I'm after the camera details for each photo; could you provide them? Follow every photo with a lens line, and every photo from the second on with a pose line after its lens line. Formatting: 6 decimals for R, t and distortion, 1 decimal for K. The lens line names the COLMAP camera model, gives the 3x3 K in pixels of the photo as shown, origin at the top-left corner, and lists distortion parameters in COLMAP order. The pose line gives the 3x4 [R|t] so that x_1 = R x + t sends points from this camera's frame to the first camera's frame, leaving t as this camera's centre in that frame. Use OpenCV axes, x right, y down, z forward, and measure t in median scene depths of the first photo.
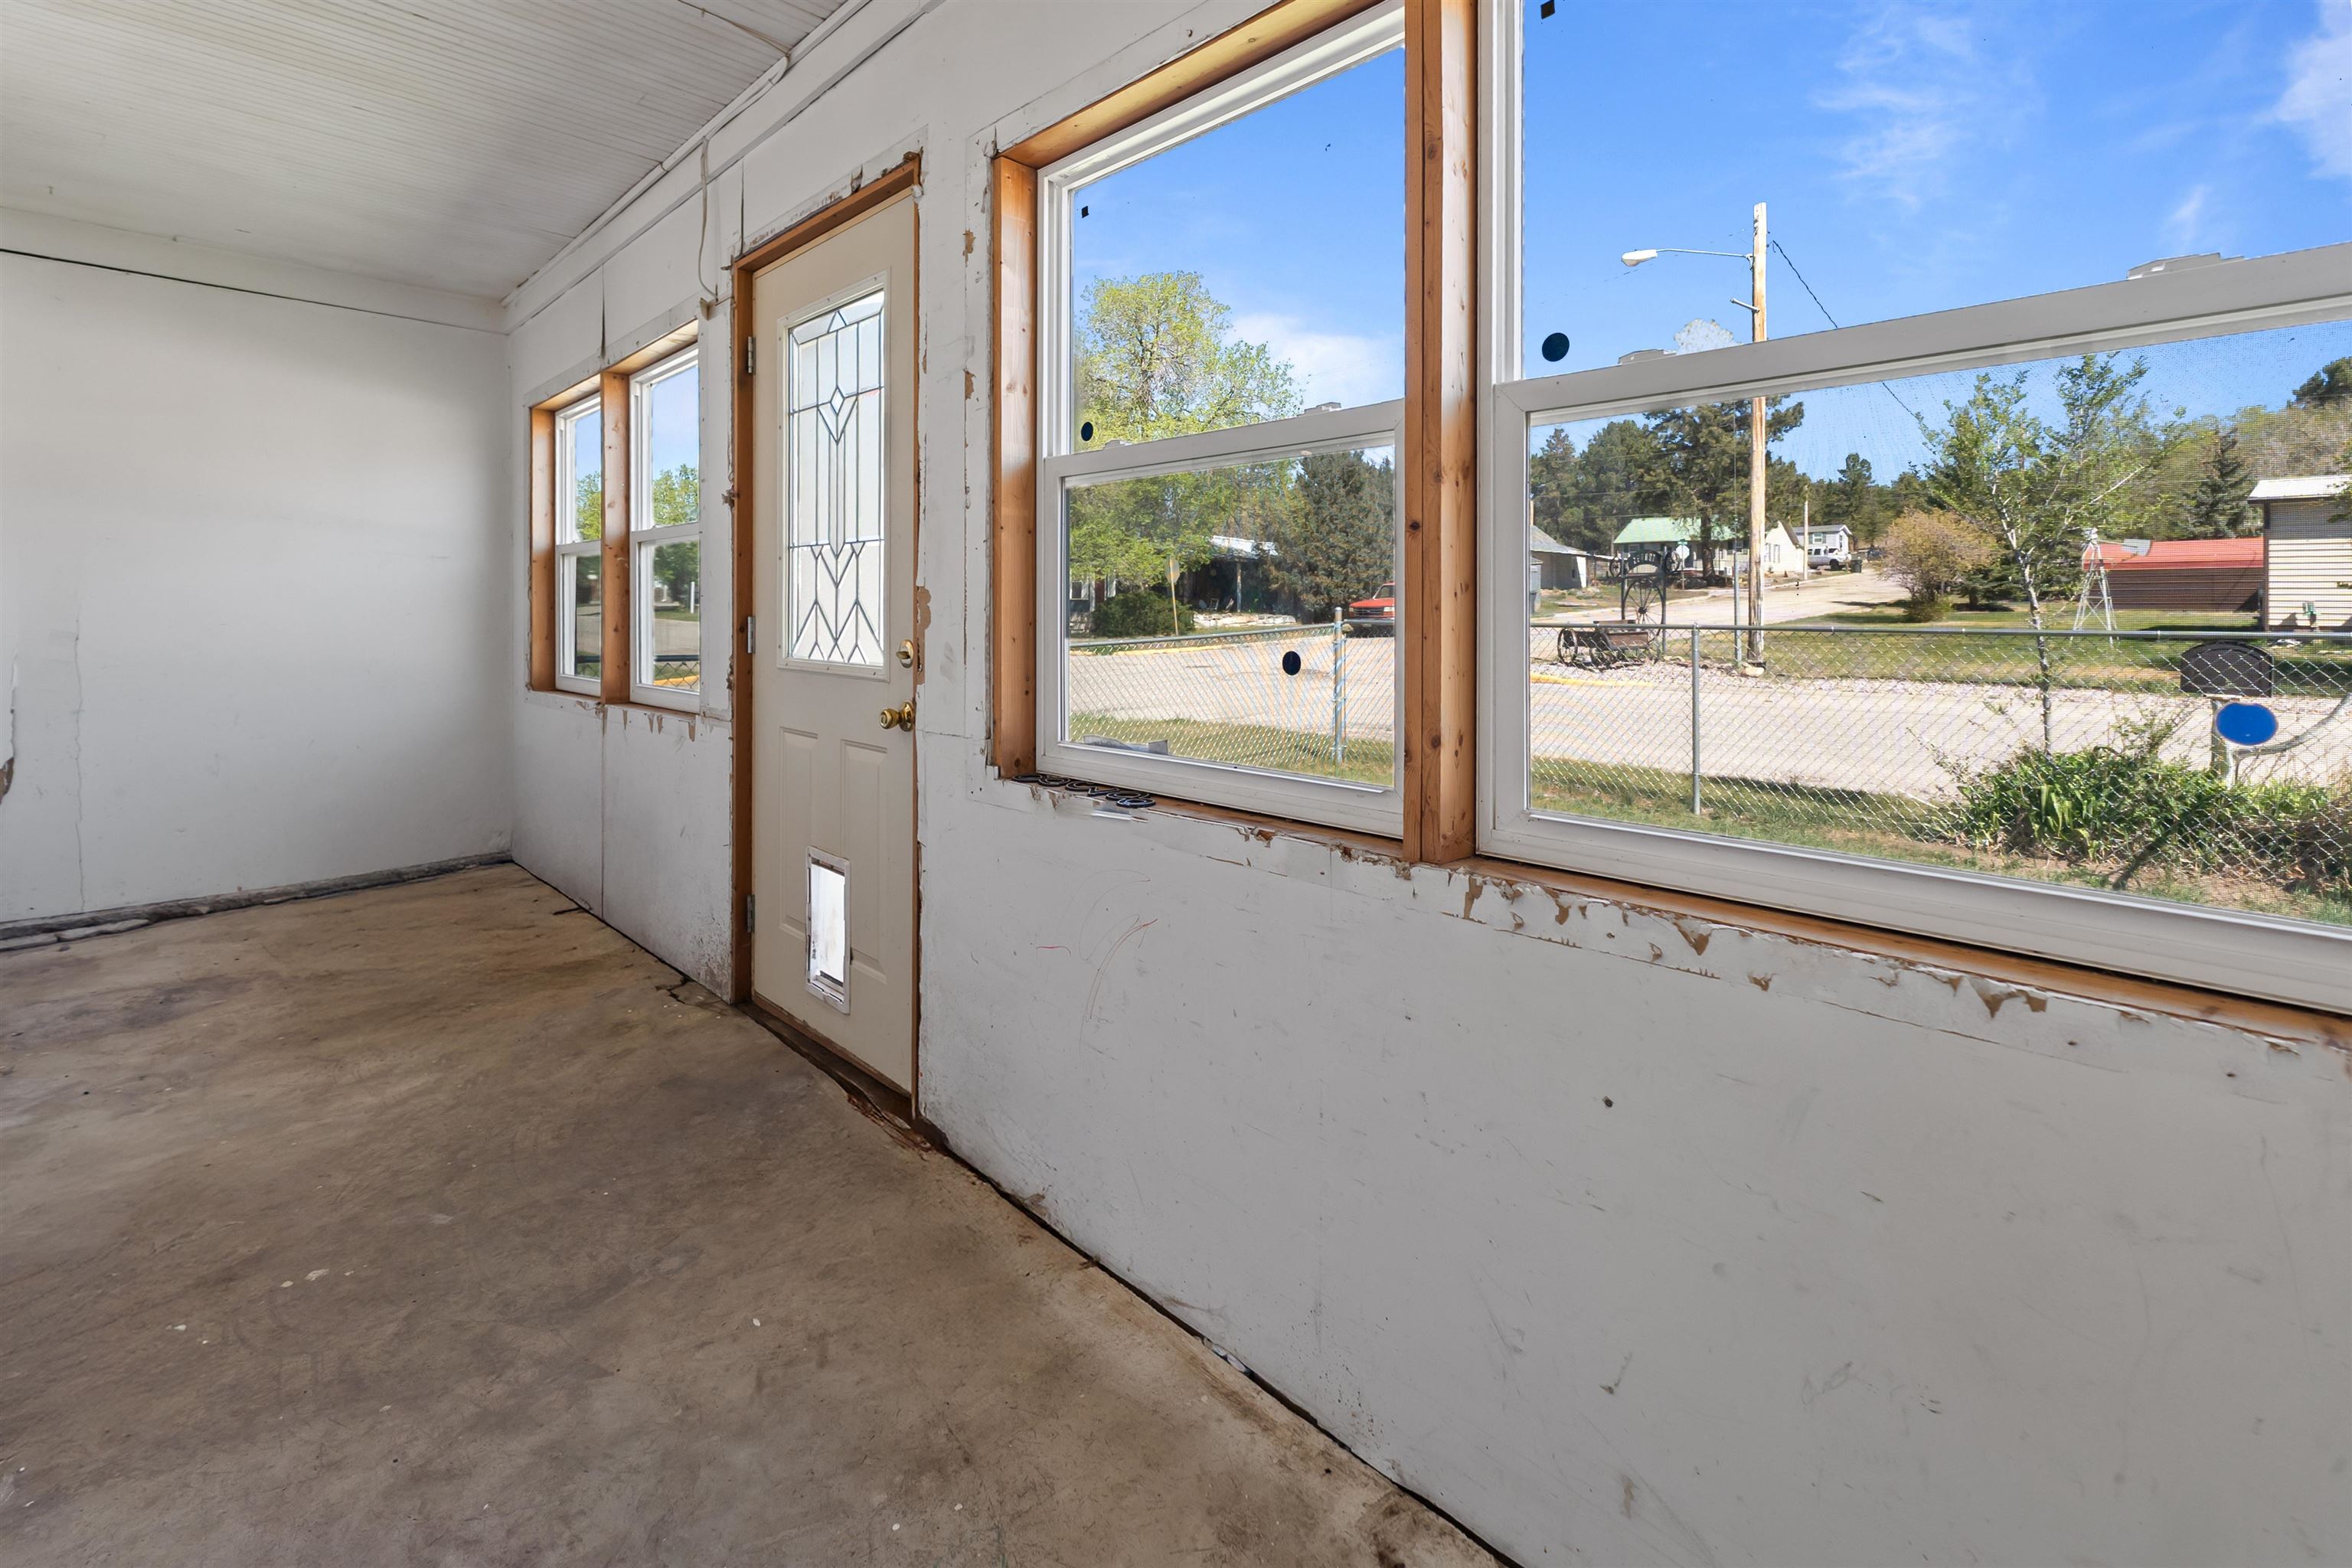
lens RADIAL K [[1039.5, 0, 1174.3], [0, 1039.5, 617.6], [0, 0, 1]] dist [0.005722, 0.000020]
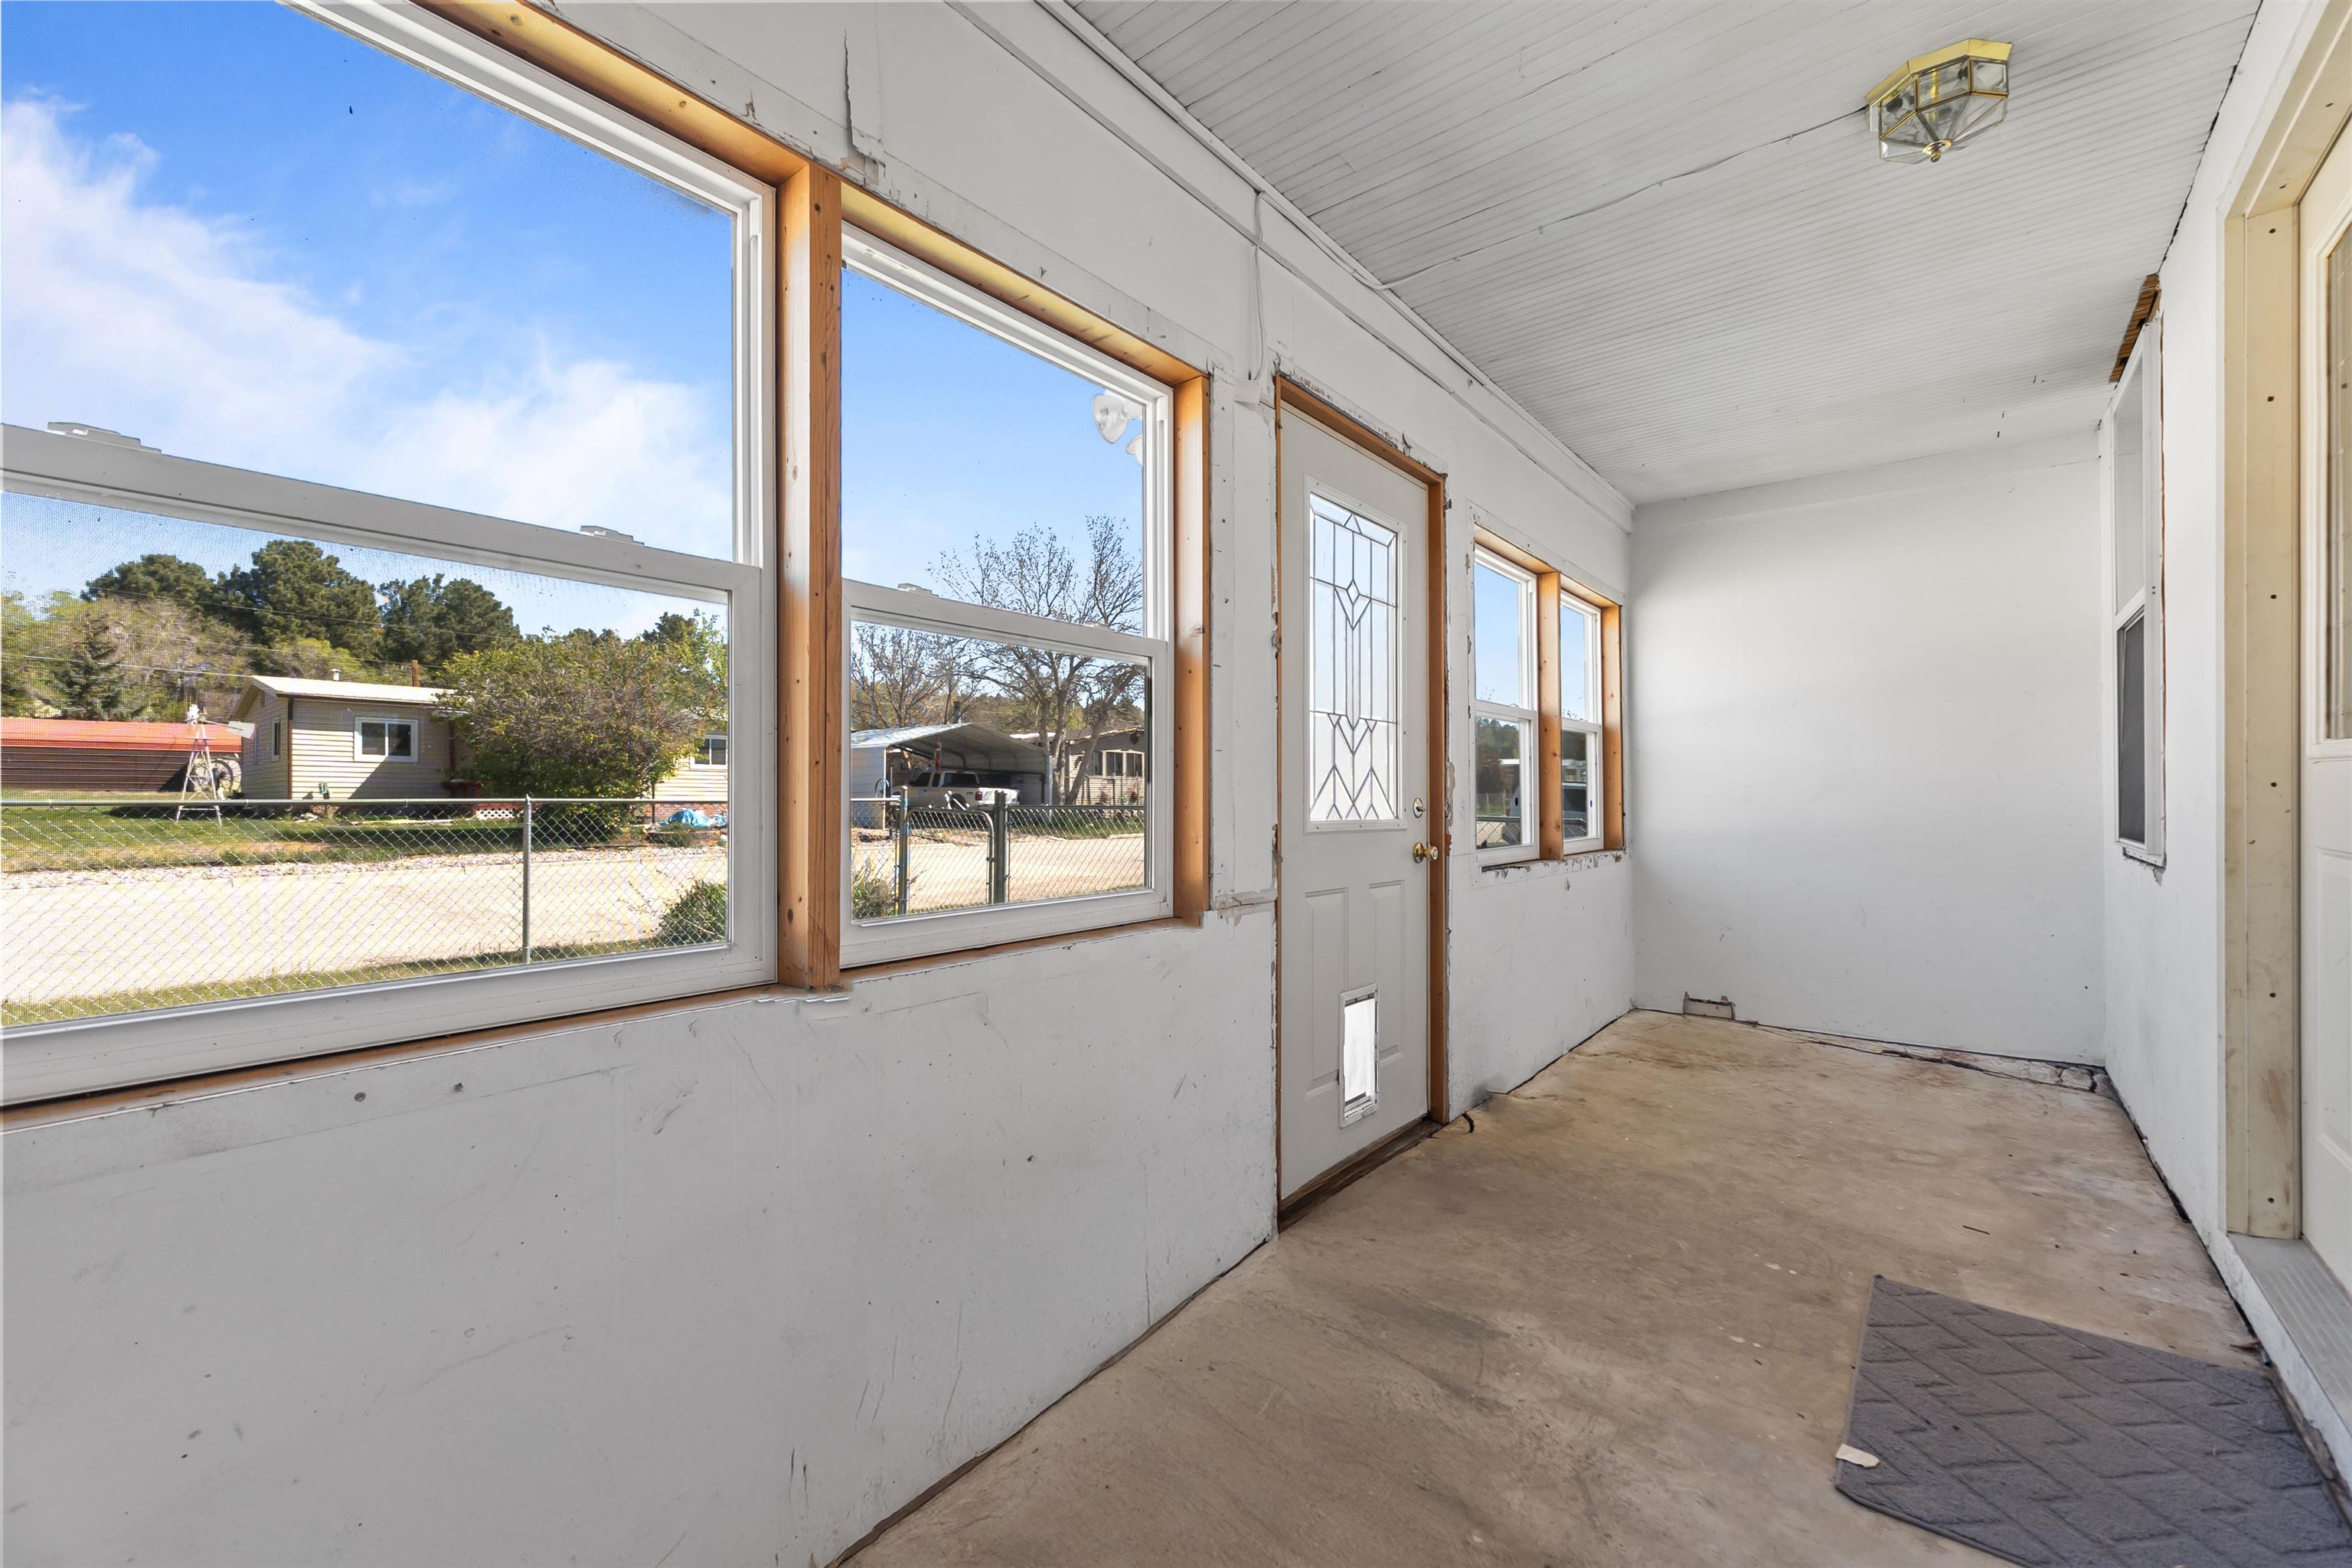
lens RADIAL K [[995.0, 0, 1160.0], [0, 995.0, 796.6], [0, 0, 1]] dist [0.002670, 0.000219]
pose [[-0.112935, -0.003674, 0.993596, -1.361269], [0.005375, 0.999976, 0.004309, 0.010155], [-0.993588, 0.005827, -0.112913, 1.308834]]
